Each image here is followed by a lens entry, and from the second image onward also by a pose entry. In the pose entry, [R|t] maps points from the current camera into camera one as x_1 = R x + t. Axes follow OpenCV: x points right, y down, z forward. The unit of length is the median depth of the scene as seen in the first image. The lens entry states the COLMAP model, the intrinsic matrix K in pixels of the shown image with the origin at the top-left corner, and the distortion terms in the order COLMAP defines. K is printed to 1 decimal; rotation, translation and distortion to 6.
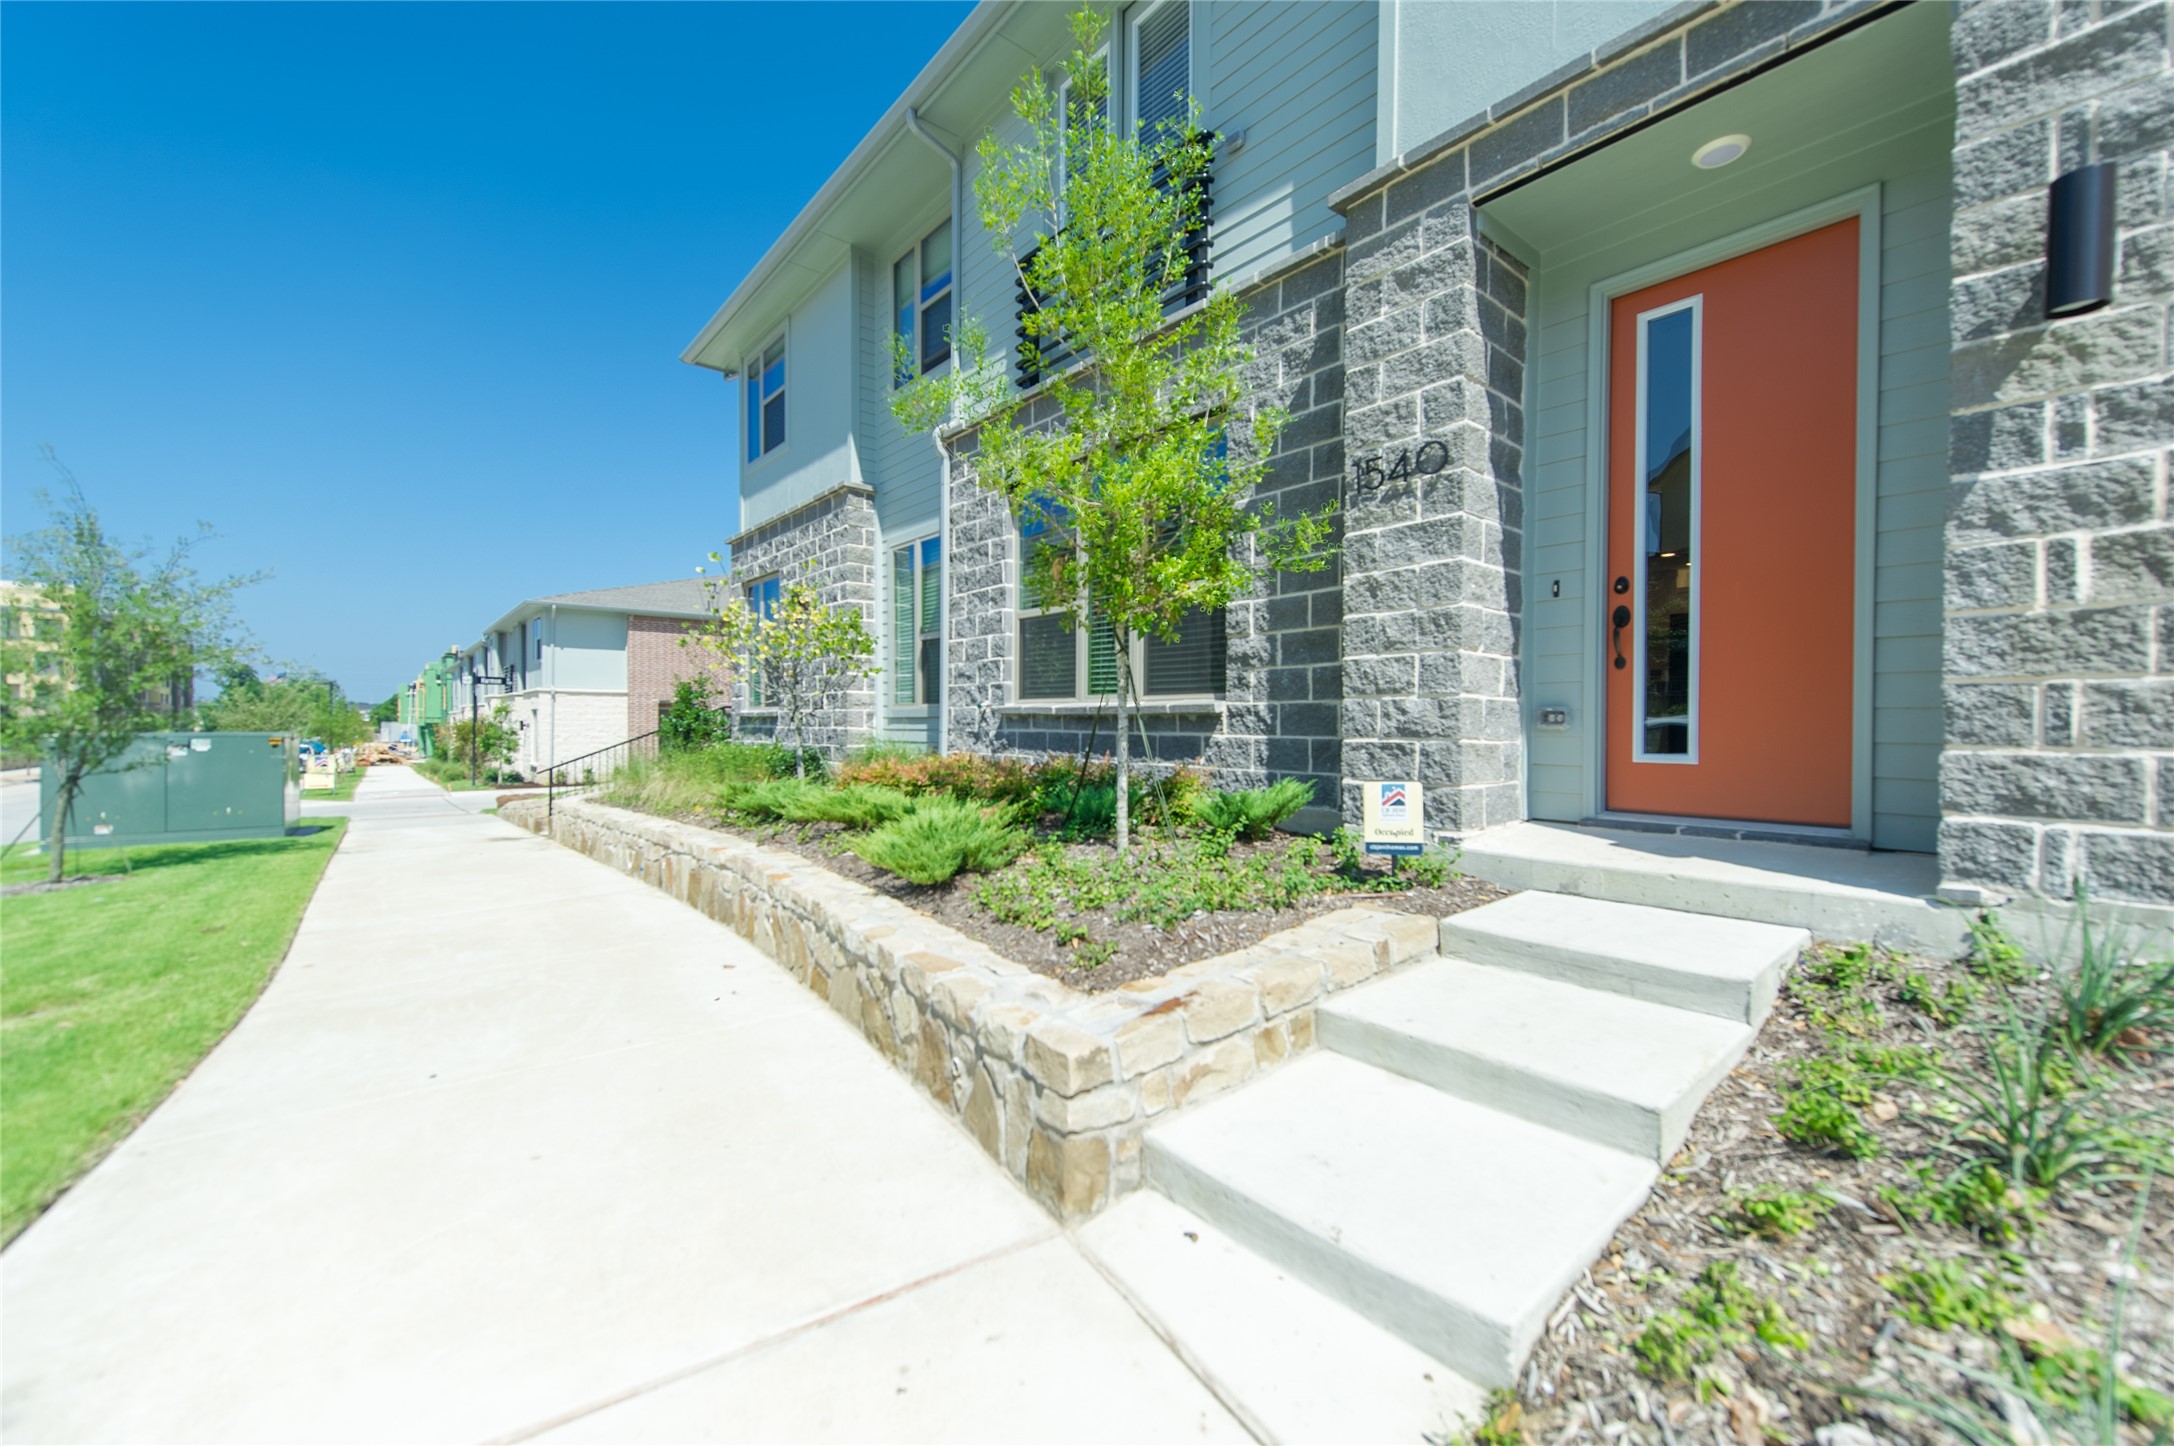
lens RADIAL K [[858.4, 0, 1105.5], [0, 858.4, 727.2], [0, 0, 1]] dist [0.015407, -0.004197]
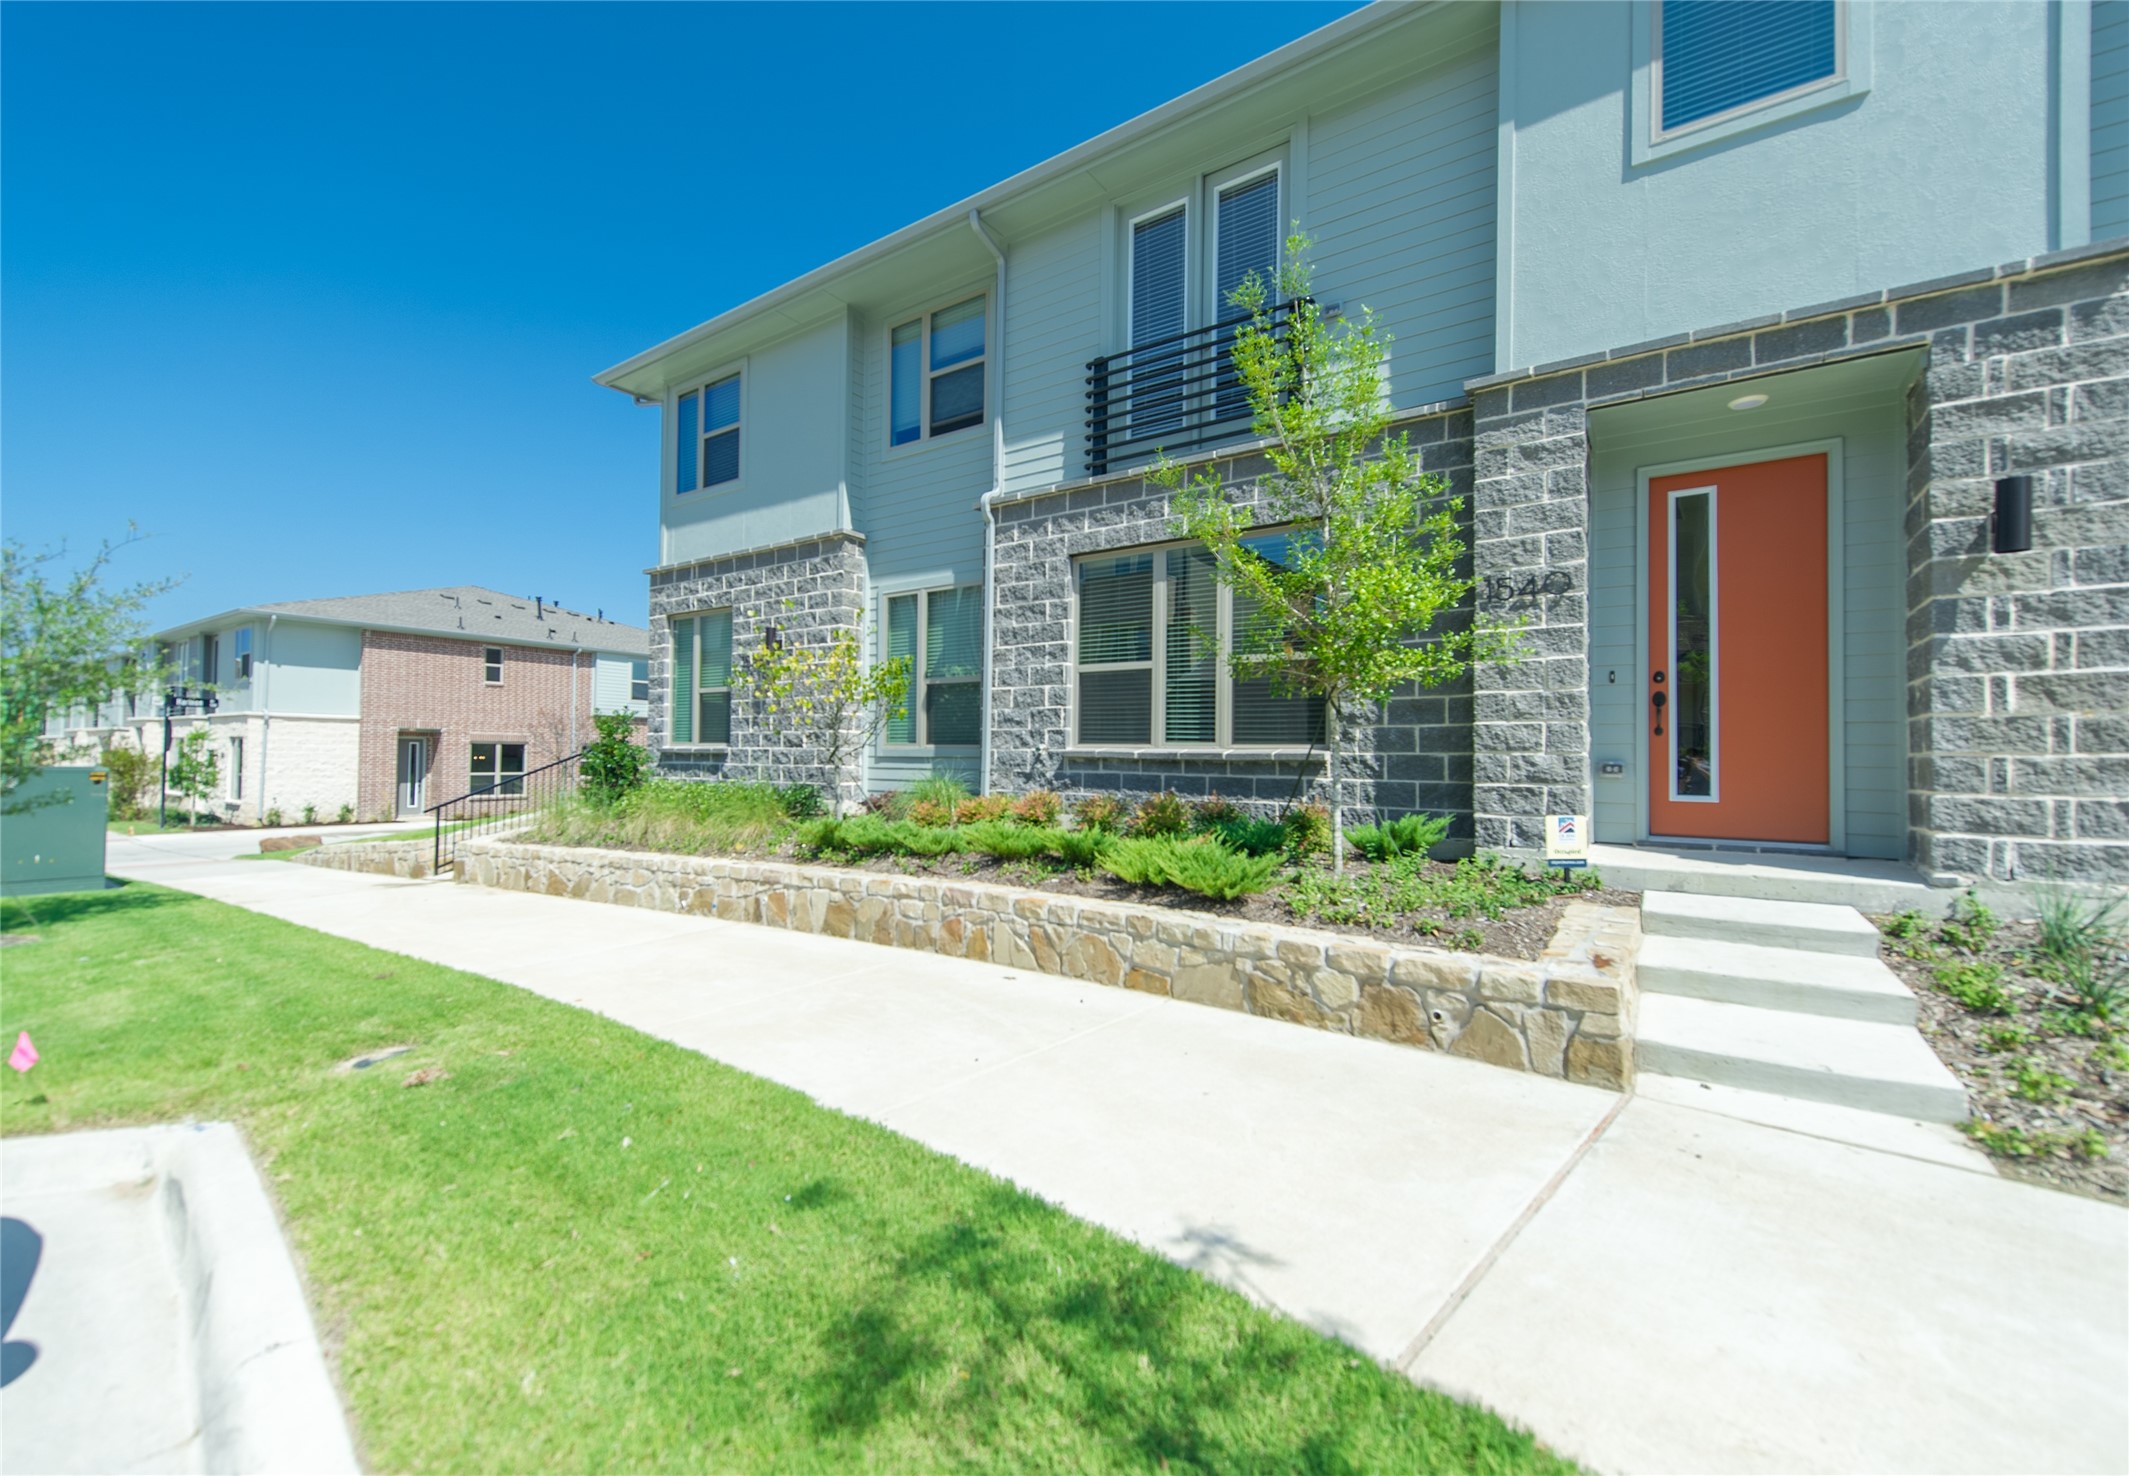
lens RADIAL K [[867.5, 0, 1055.3], [0, 867.5, 734.7], [0, 0, 1]] dist [0.012012, -0.003567]
pose [[0.973416, 0.015325, 0.228531, -0.670453], [-0.008220, 0.999454, -0.032010, -0.013502], [-0.228897, 0.029281, 0.973010, -0.165919]]
